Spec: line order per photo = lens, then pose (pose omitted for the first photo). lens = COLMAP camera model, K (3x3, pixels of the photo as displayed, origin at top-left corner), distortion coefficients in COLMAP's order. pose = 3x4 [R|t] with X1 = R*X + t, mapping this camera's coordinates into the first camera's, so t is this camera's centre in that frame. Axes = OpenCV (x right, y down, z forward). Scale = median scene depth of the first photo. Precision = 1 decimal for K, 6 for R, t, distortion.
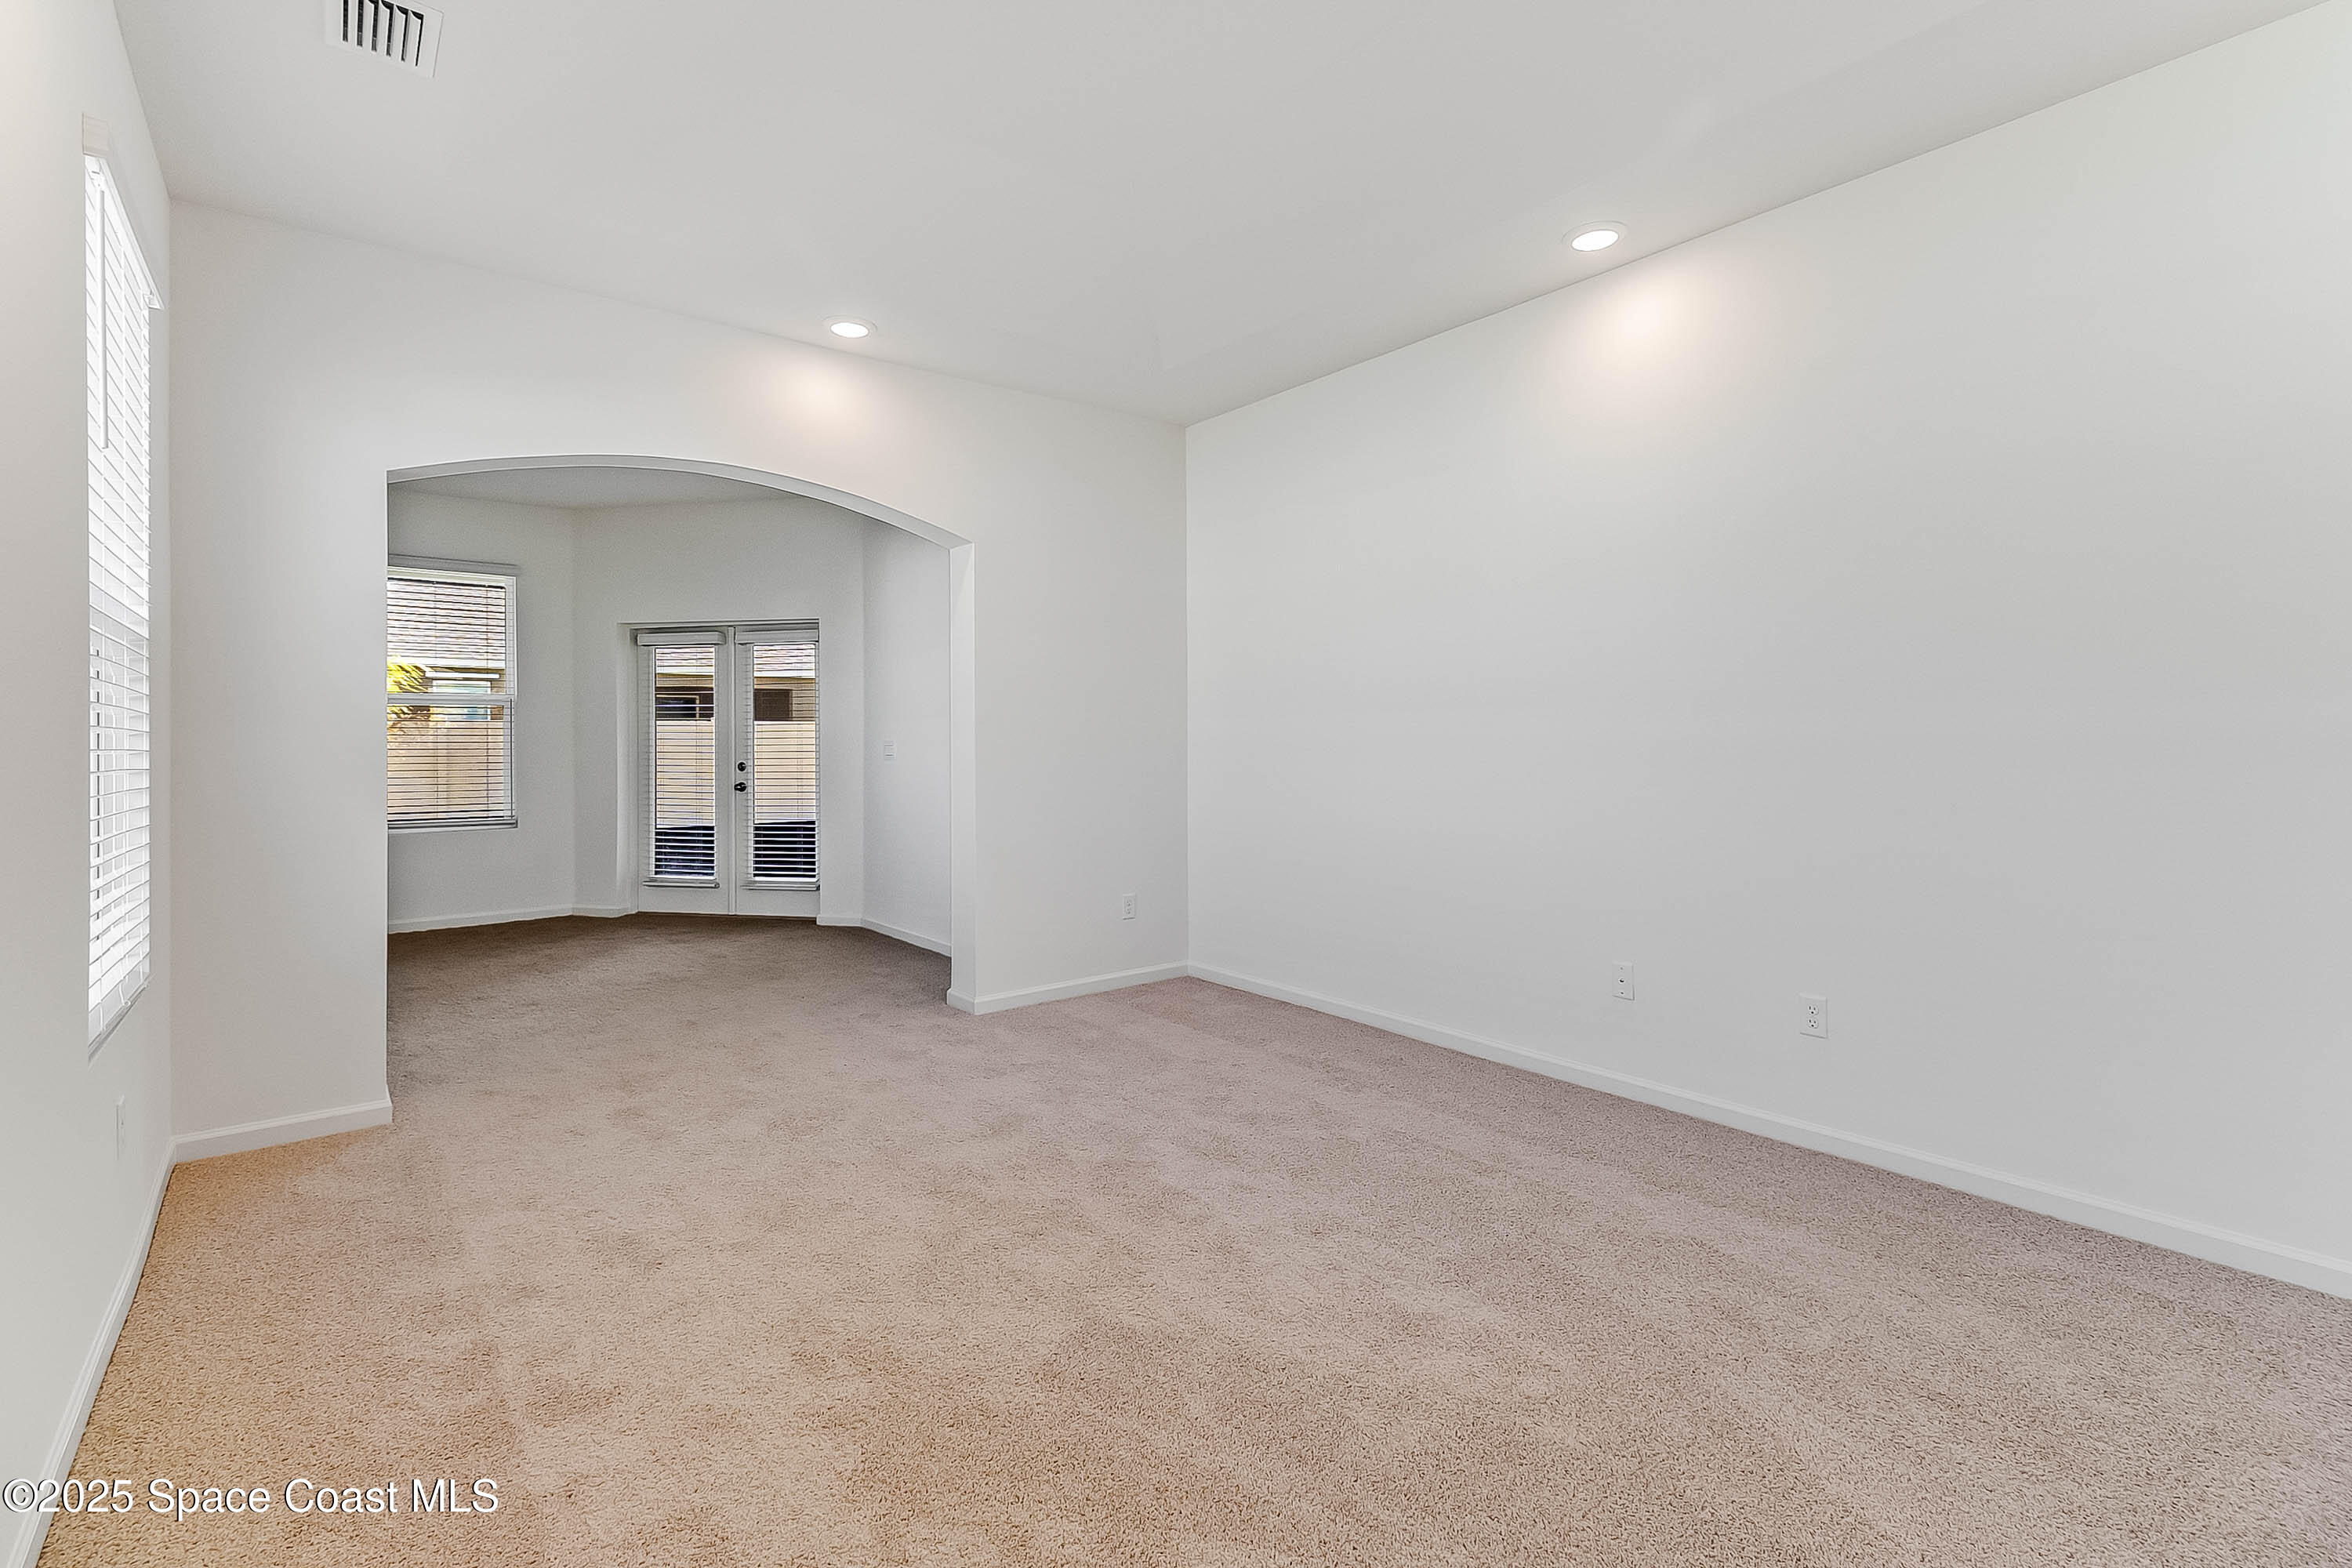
lens RADIAL K [[1077.9, 0, 1179.2], [0, 1077.9, 729.3], [0, 0, 1]] dist [0.012780, 0.000263]
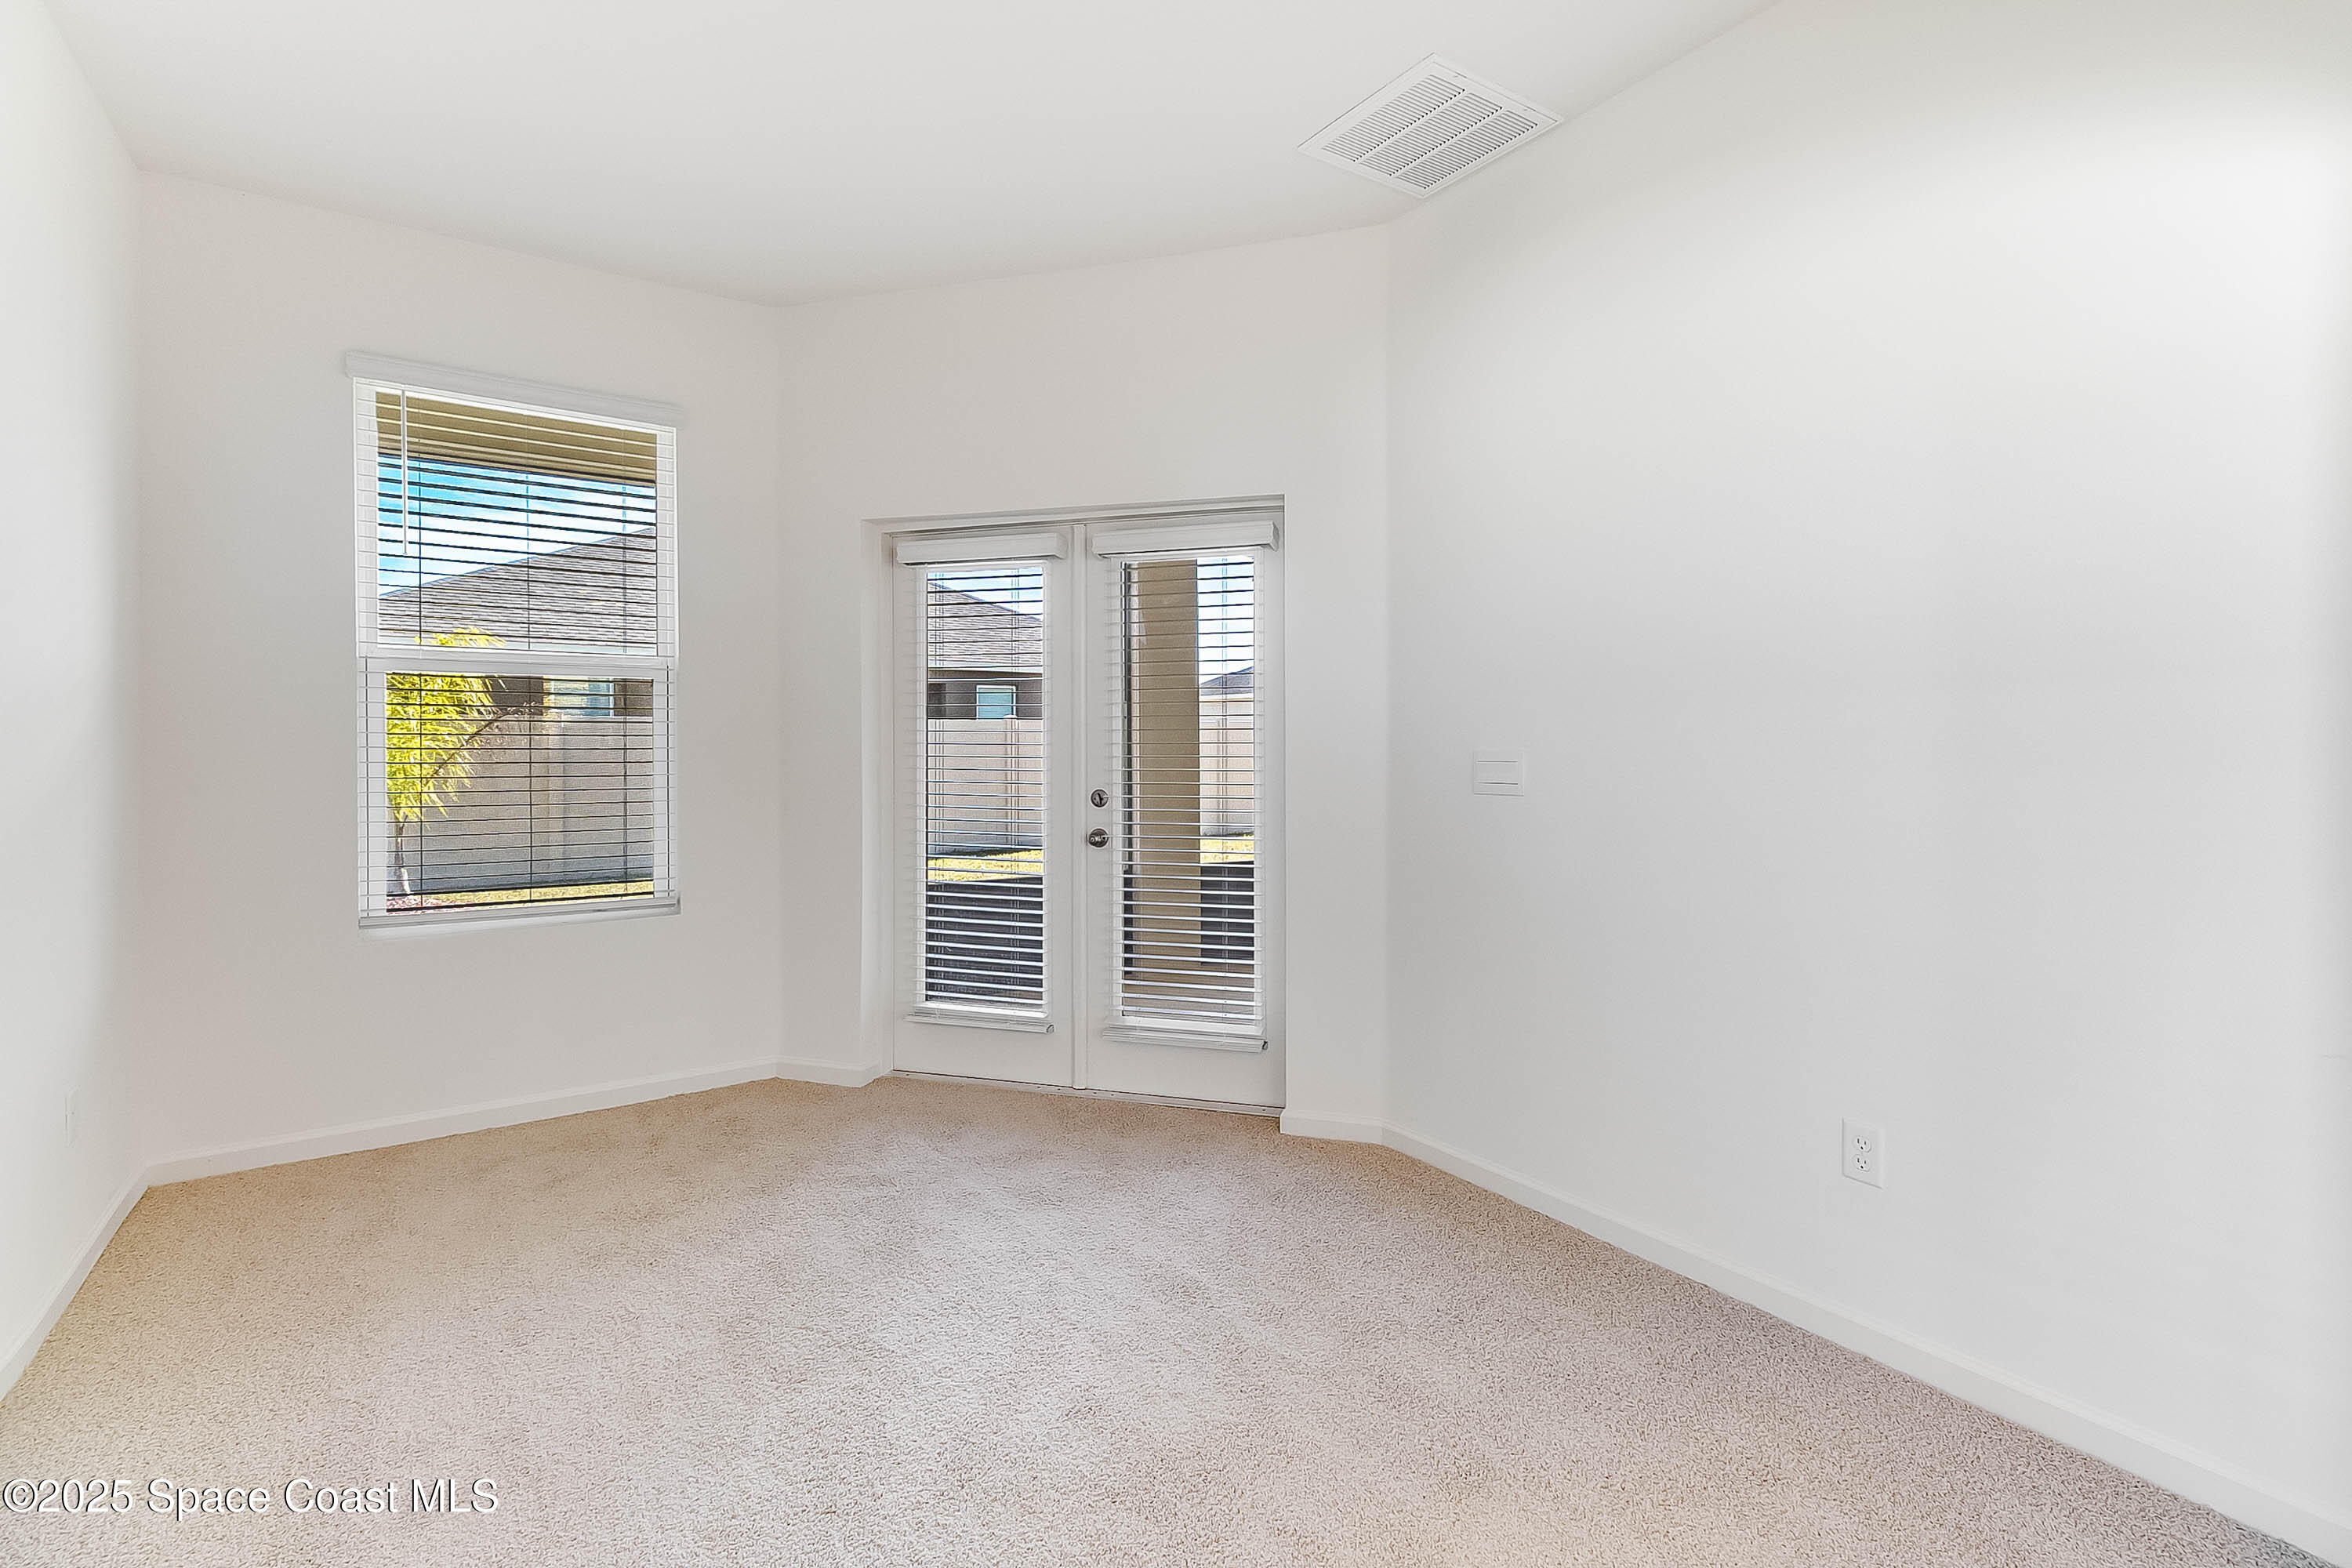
lens RADIAL K [[1077.9, 0, 1179.2], [0, 1077.9, 729.3], [0, 0, 1]] dist [0.012780, 0.000263]
pose [[0.997202, 0.000232, -0.074751, -0.327487], [-0.000131, 0.999999, 0.001357, 0.001398], [0.074751, -0.001344, 0.997201, 0.493030]]
